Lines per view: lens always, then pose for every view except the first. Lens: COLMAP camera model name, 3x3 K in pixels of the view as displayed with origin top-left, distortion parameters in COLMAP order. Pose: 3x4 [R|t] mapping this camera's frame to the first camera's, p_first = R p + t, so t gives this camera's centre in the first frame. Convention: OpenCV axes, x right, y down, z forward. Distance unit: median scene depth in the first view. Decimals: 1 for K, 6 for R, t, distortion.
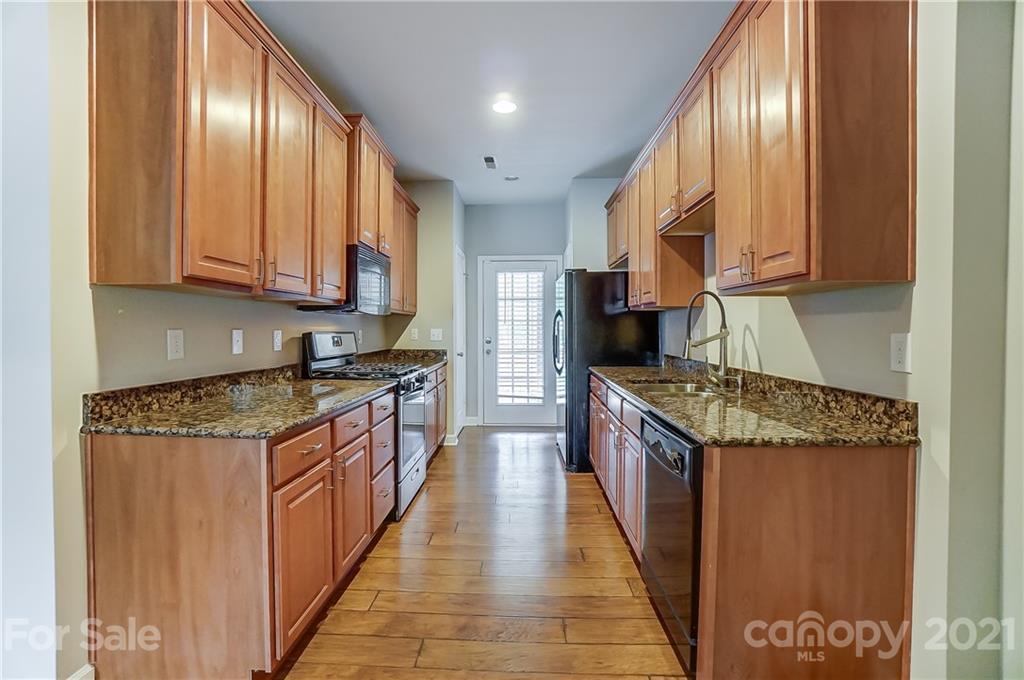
lens RADIAL K [[463.2, 0, 509.2], [0, 463.2, 329.0], [0, 0, 1]] dist [-0.001080, -0.000018]
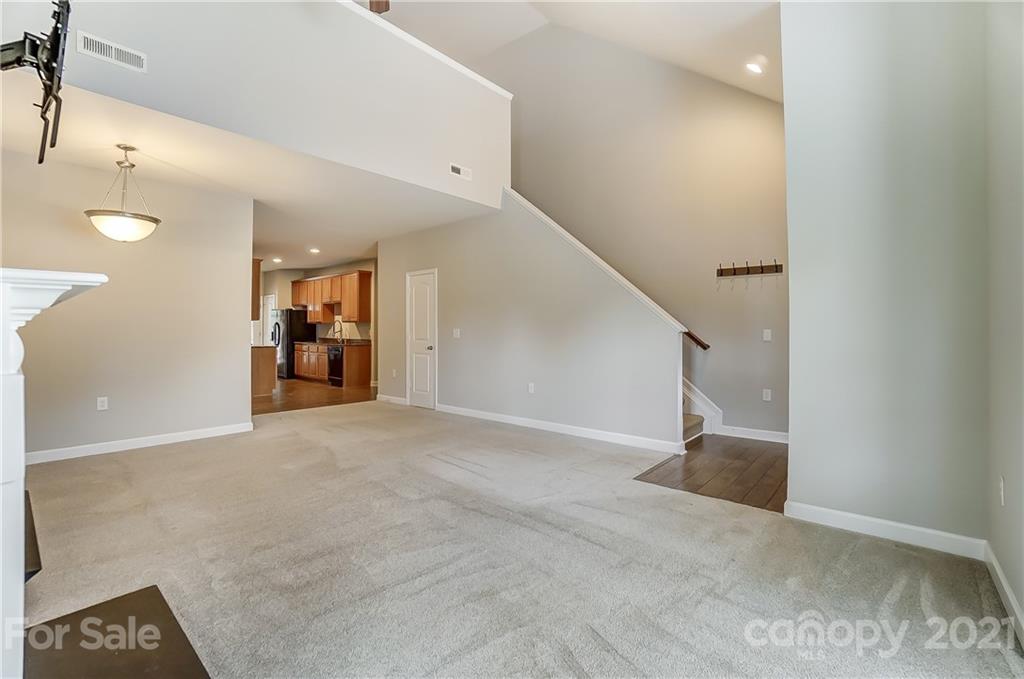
lens RADIAL K [[459.9, 0, 505.3], [0, 459.9, 332.9], [0, 0, 1]] dist [-0.058269, 0.021739]
pose [[0.647666, -0.006848, 0.761894, -1.734070], [0.001317, 0.999968, 0.007868, -0.000638], [-0.761923, -0.004092, 0.647654, -2.824223]]
